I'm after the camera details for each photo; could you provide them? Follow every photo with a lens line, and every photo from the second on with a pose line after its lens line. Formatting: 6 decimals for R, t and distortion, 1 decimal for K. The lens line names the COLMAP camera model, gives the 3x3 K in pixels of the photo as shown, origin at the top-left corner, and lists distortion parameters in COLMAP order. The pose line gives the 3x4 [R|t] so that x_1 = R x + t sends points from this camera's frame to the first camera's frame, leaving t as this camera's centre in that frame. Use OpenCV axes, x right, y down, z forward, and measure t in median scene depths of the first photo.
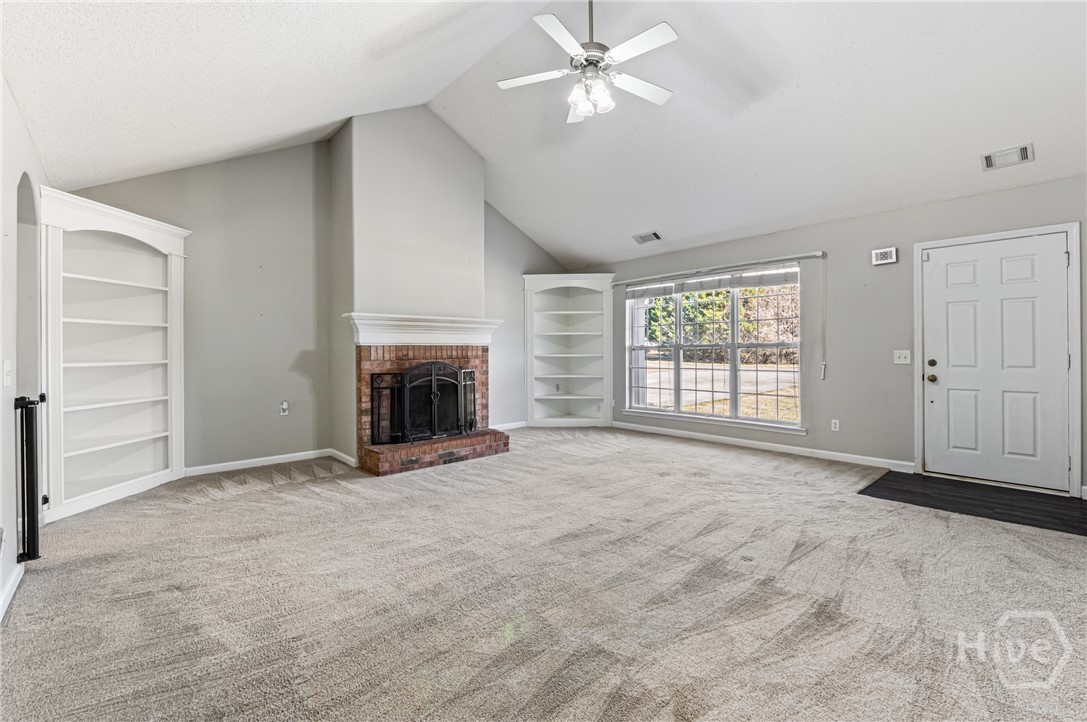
lens RADIAL K [[475.7, 0, 565.1], [0, 475.7, 349.2], [0, 0, 1]] dist [0.007426, -0.006055]
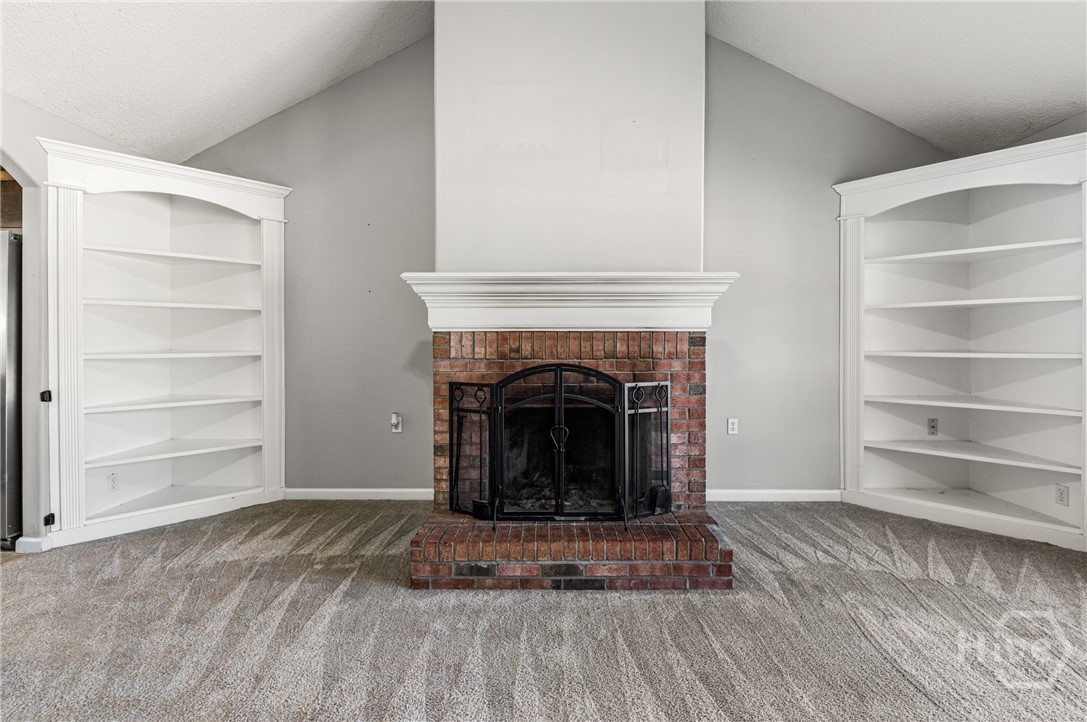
lens RADIAL K [[475.7, 0, 548.7], [0, 475.7, 340.6], [0, 0, 1]] dist [0.007426, -0.006055]
pose [[0.714506, 0.002492, -0.699625, 0.060831], [-0.003152, 0.999995, 0.000343, 0.002005], [0.699622, 0.001961, 0.714511, 0.654180]]
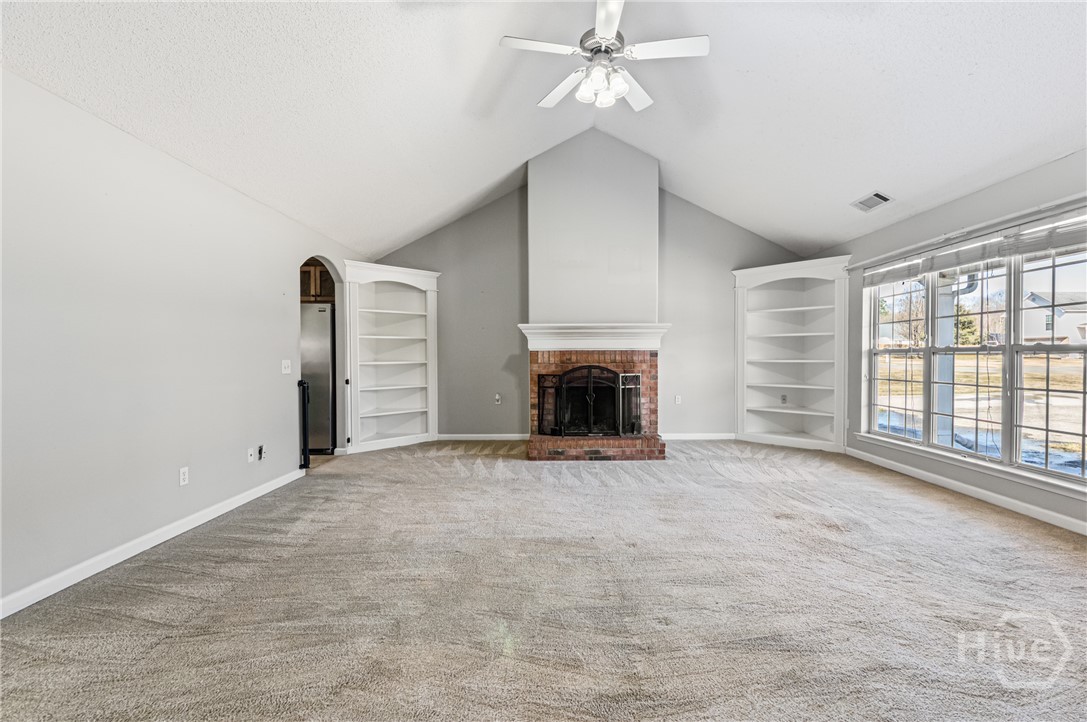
lens RADIAL K [[475.7, 0, 555.4], [0, 475.7, 359.7], [0, 0, 1]] dist [0.007426, -0.006055]
pose [[0.725943, 0.010054, -0.687681, 0.419145], [0.000403, 0.999887, 0.015045, -0.002961], [0.687755, -0.011199, 0.725857, 0.162641]]
